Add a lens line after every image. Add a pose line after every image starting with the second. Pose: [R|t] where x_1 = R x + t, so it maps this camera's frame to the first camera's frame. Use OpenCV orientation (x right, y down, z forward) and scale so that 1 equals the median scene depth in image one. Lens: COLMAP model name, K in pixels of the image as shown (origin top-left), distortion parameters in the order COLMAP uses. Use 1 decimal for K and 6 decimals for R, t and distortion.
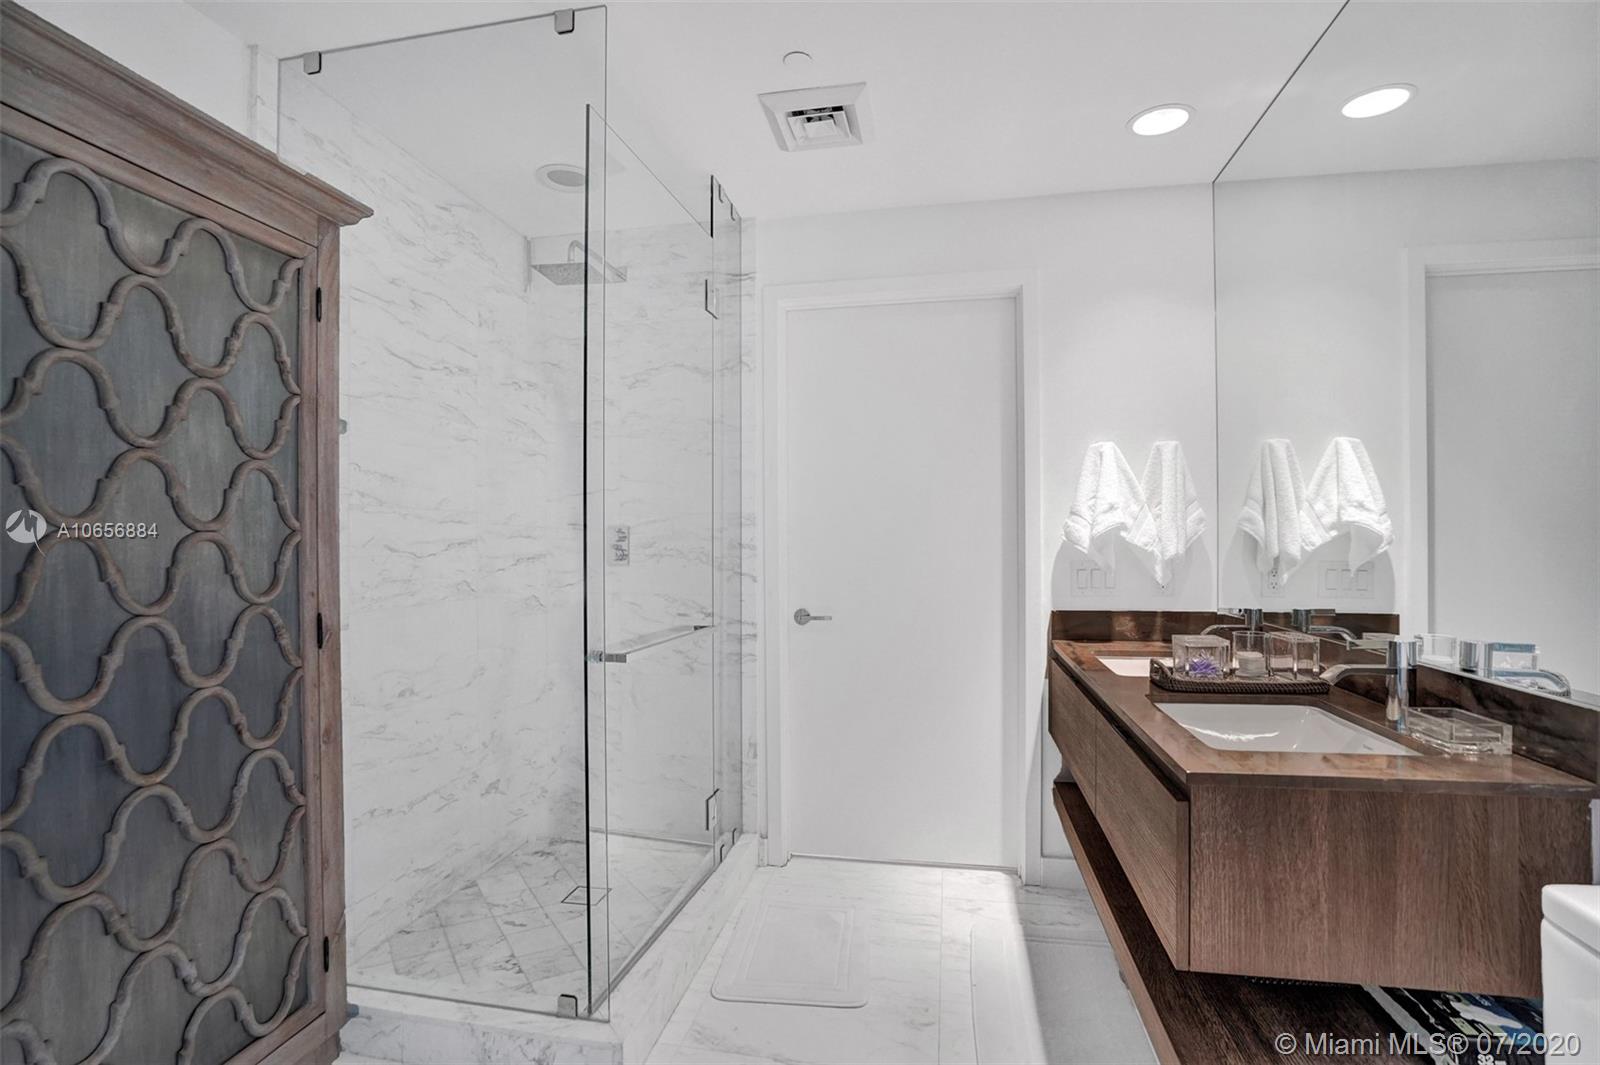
lens RADIAL K [[775.7, 0, 800.0], [0, 775.7, 532.5], [0, 0, 1]] dist [-0.039312, 0.015028]
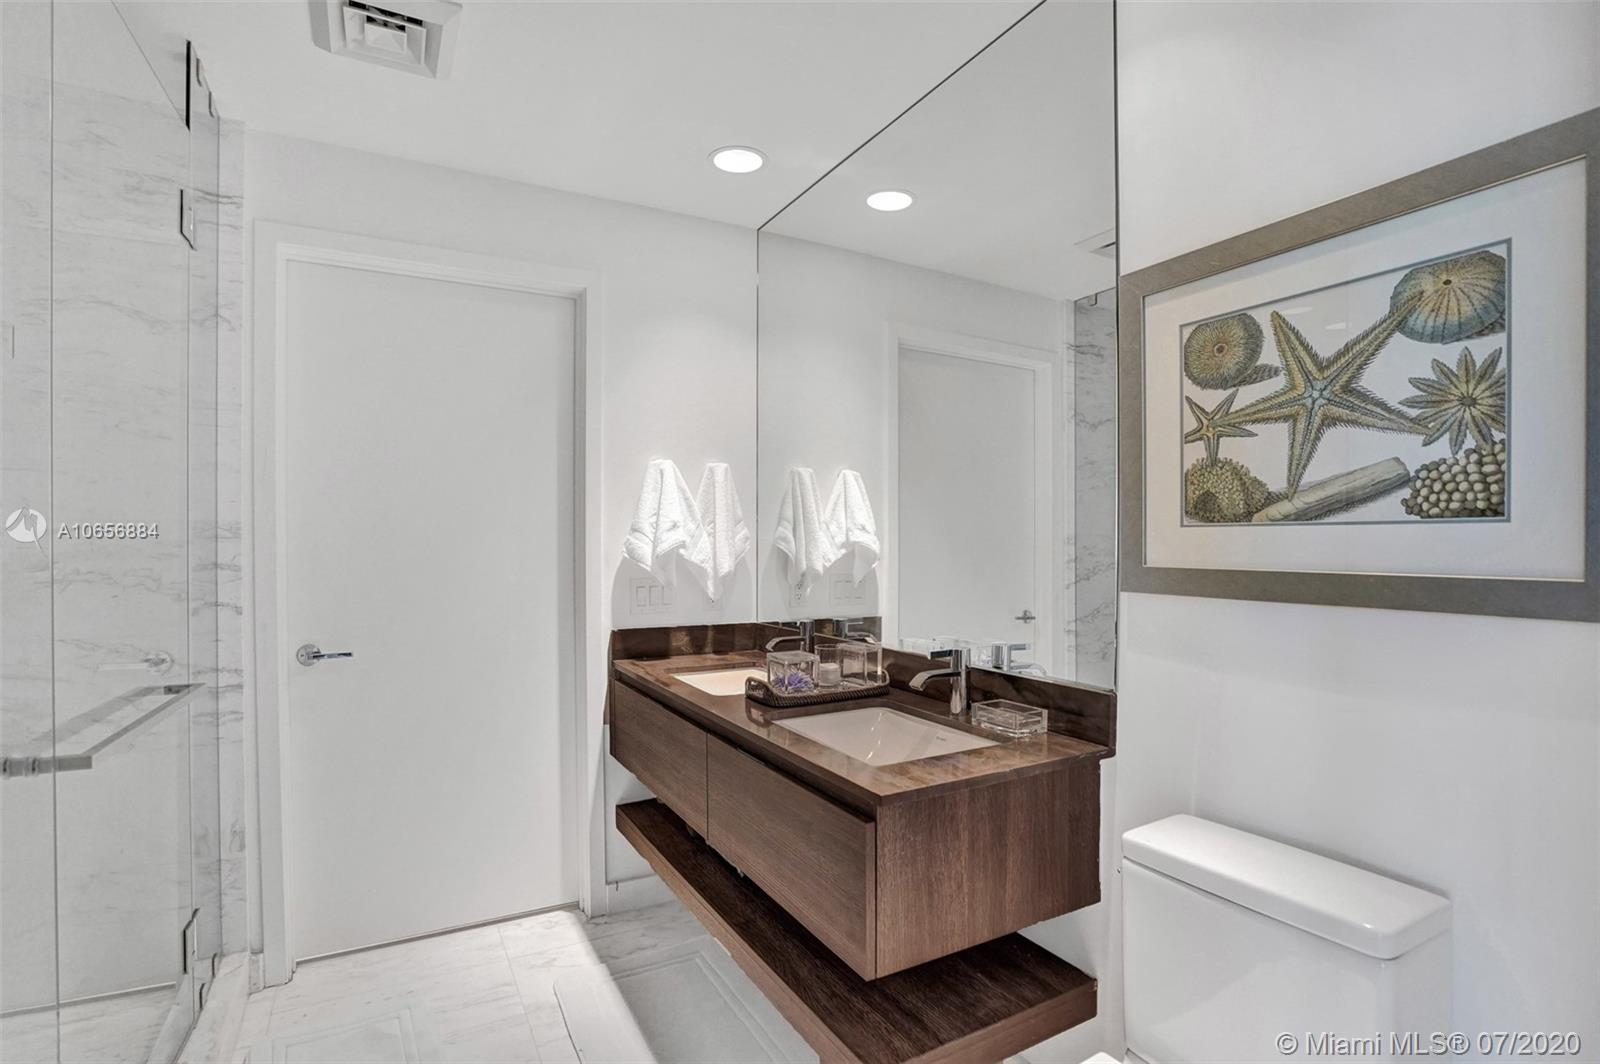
lens RADIAL K [[772.4, 0, 788.5], [0, 772.4, 542.6], [0, 0, 1]] dist [-0.063974, 0.031336]
pose [[0.775430, 0.005170, 0.631413, -0.121903], [-0.012430, 0.999898, 0.007078, -0.019434], [-0.631312, -0.013337, 0.775415, 0.122888]]
